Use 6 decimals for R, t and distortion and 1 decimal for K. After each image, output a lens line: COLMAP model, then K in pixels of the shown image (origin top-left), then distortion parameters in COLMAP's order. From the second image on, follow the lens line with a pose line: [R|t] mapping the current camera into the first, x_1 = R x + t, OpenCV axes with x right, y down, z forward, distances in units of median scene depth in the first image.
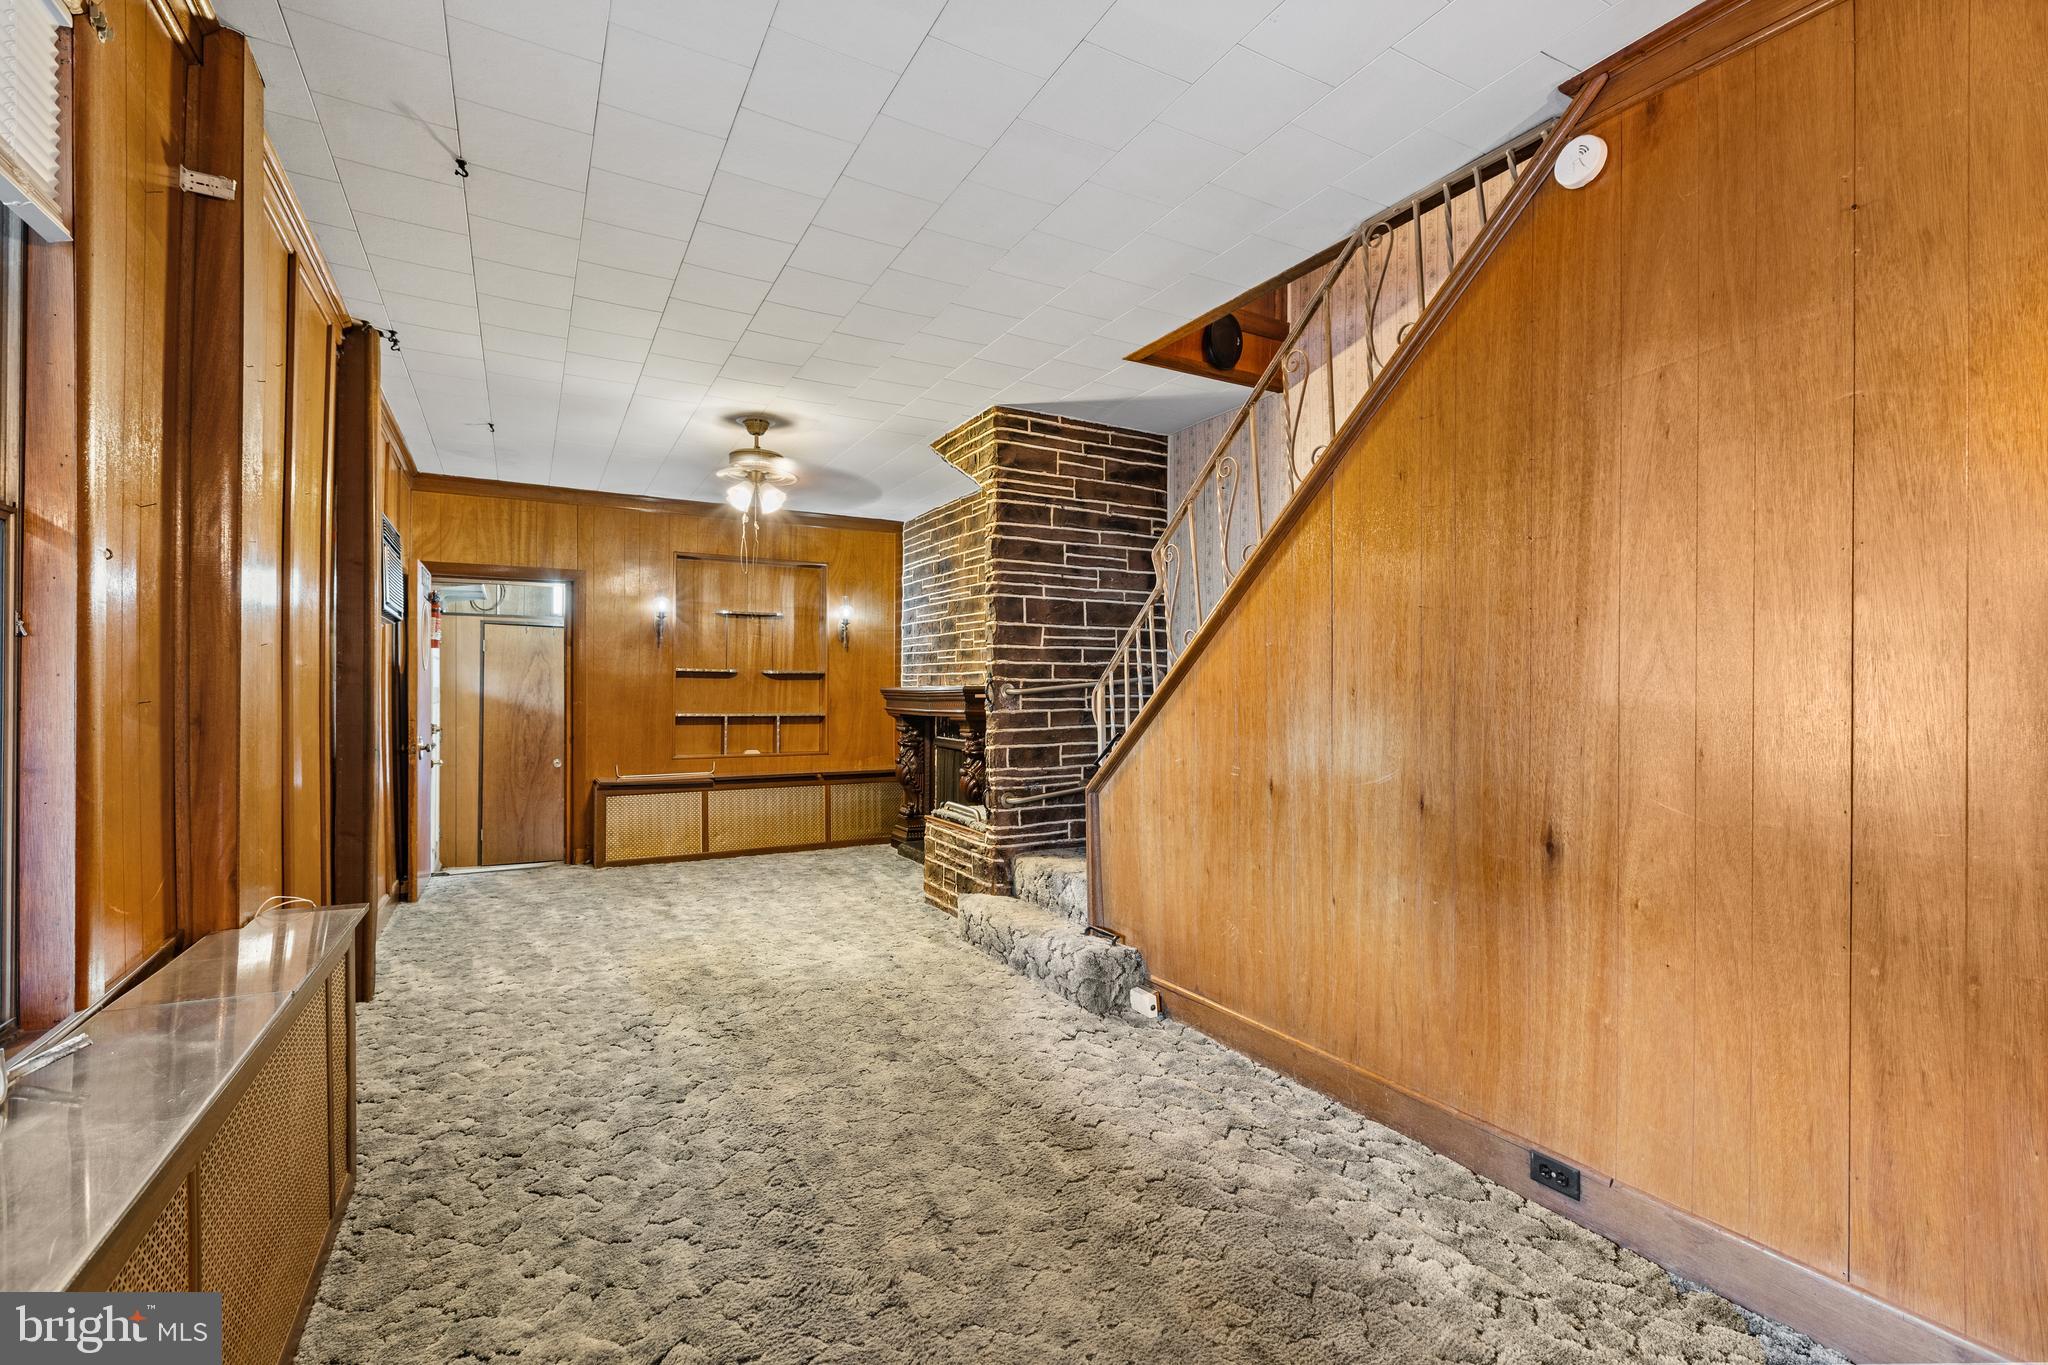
lens RADIAL K [[913.8, 0, 1023.7], [0, 913.8, 682.3], [0, 0, 1]] dist [0.001187, -0.000048]
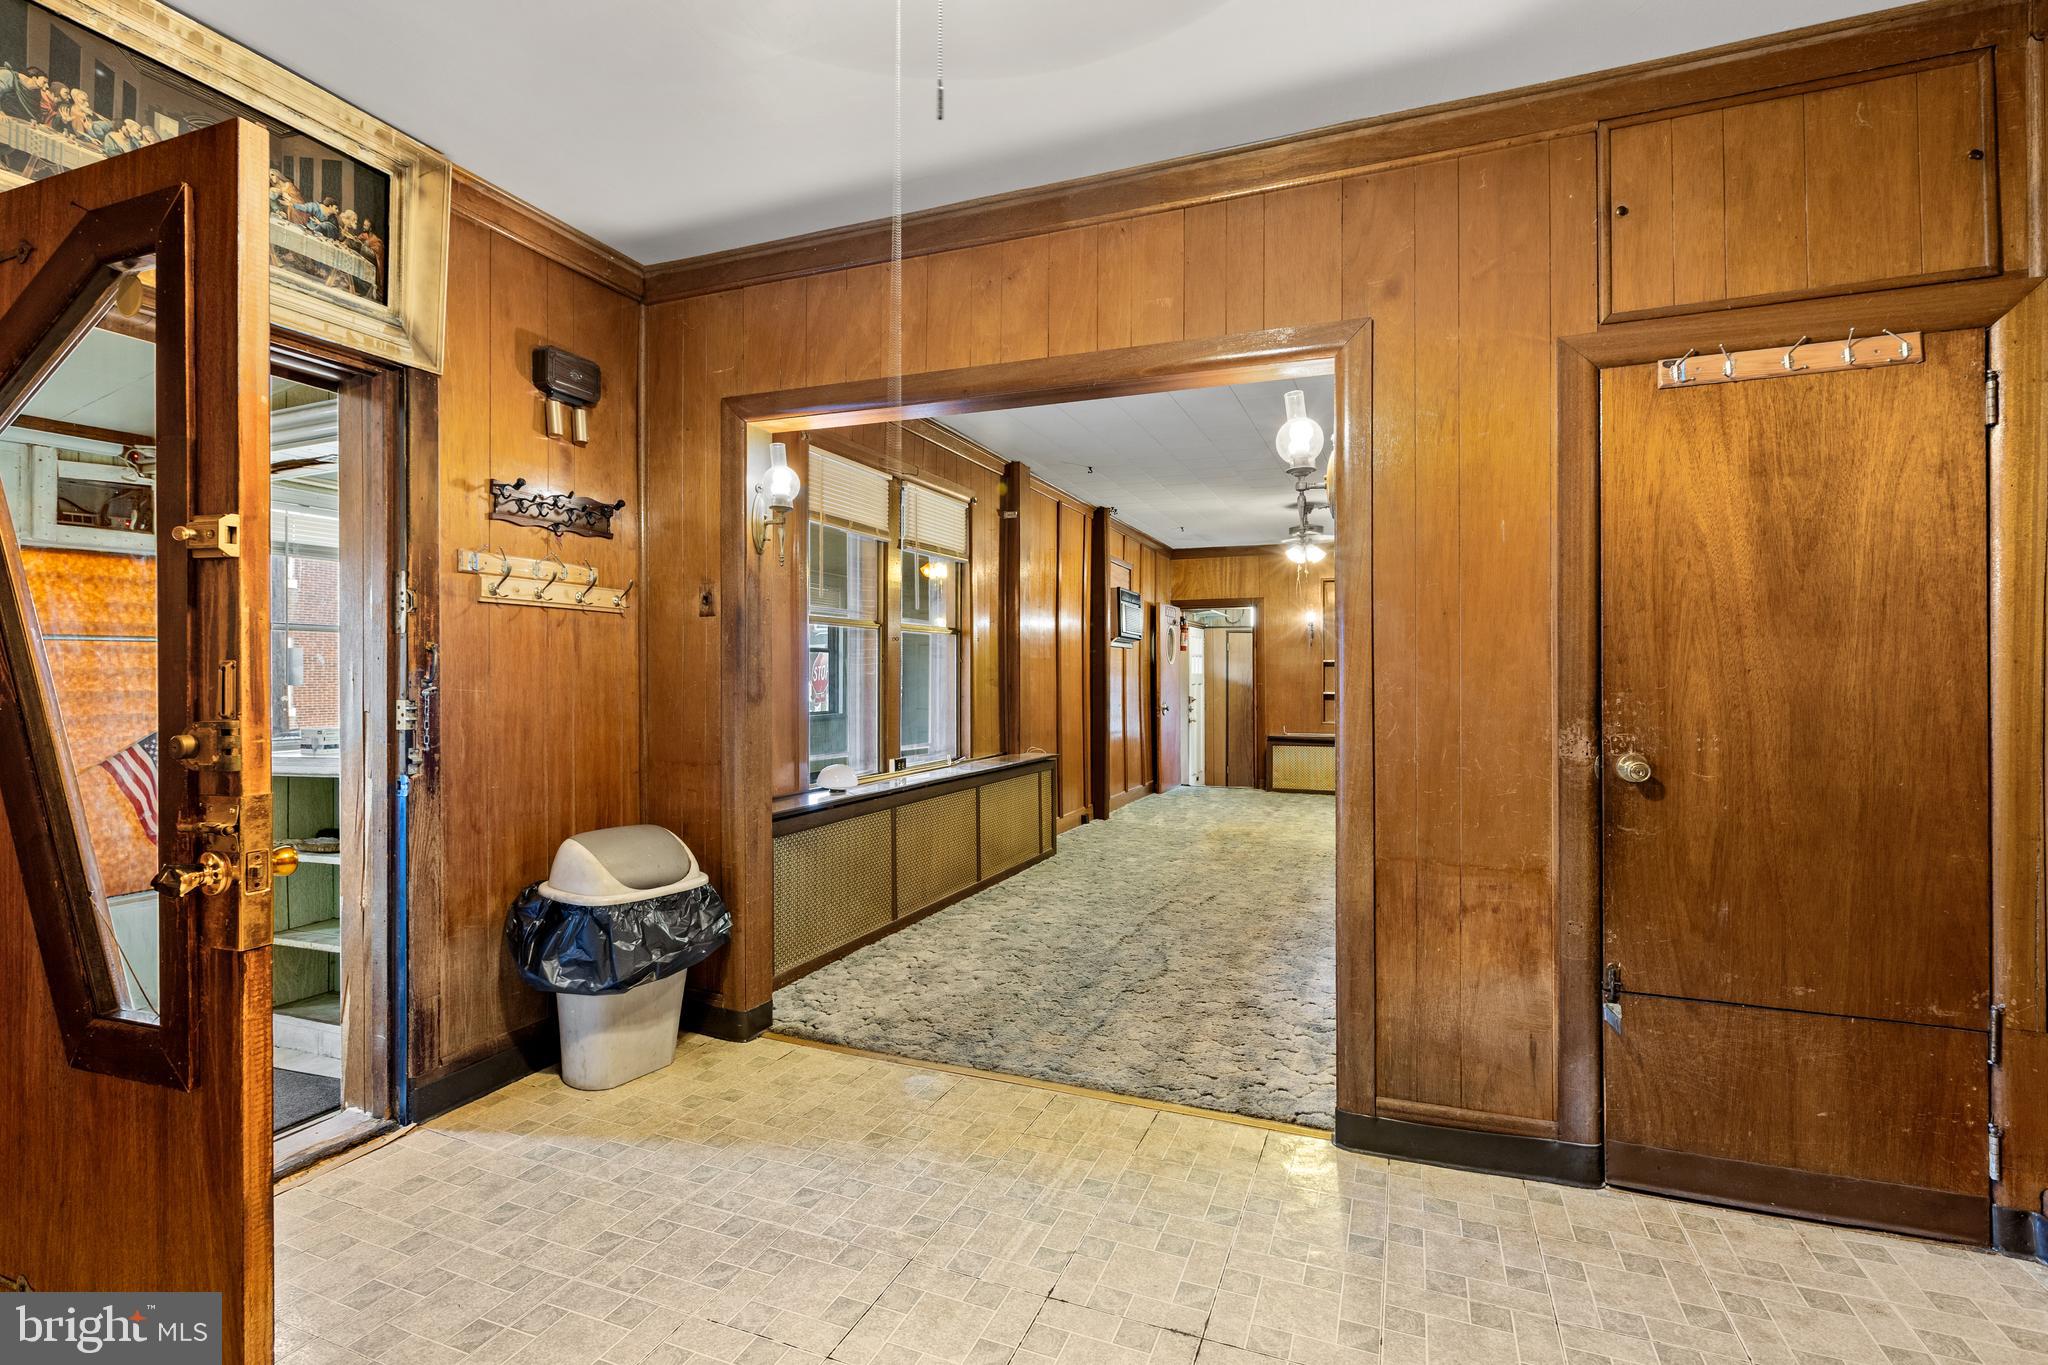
lens RADIAL K [[913.8, 0, 1027.4], [0, 913.8, 675.5], [0, 0, 1]] dist [0.001187, -0.000048]
pose [[0.627330, 0.000400, -0.778754, 0.432813], [0.001009, 0.999999, 0.001327, 0.005670], [0.778753, -0.001619, 0.627328, -0.251500]]
